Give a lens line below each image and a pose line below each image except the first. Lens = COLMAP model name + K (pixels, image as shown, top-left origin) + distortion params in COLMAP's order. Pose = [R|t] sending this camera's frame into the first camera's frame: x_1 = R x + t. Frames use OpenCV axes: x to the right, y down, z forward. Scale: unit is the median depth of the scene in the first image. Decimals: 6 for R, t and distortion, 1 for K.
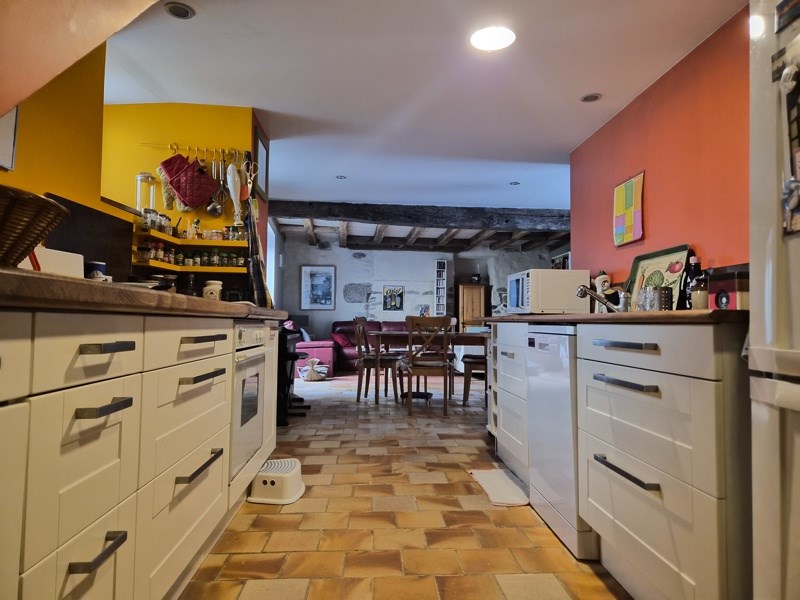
lens RADIAL K [[527.6, 0, 399.8], [0, 527.6, 301.8], [0, 0, 1]] dist [0.021347, -0.001211]
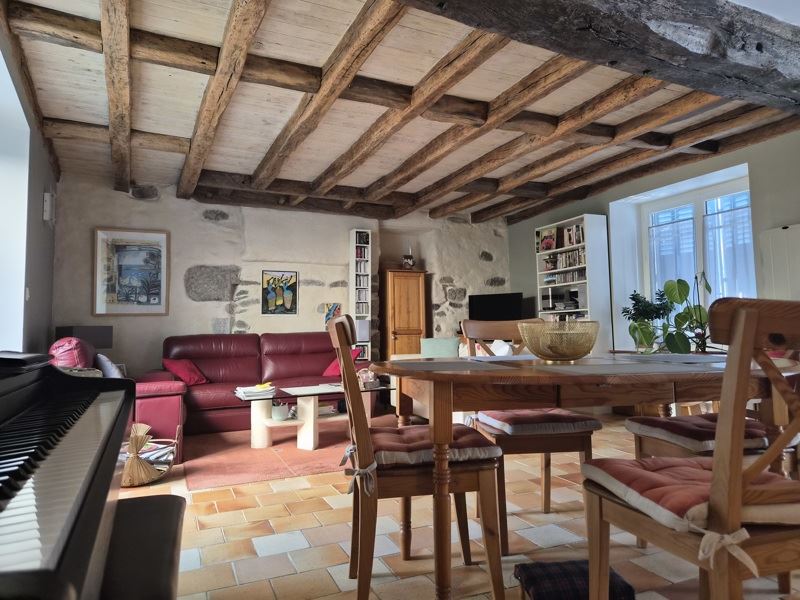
lens RADIAL K [[527.6, 0, 401.8], [0, 527.6, 296.0], [0, 0, 1]] dist [0.021347, -0.001211]
pose [[0.933454, -0.001798, 0.358692, -0.094394], [0.010821, 0.999673, -0.023151, 0.011656], [-0.358533, 0.025492, 0.933169, 0.416814]]
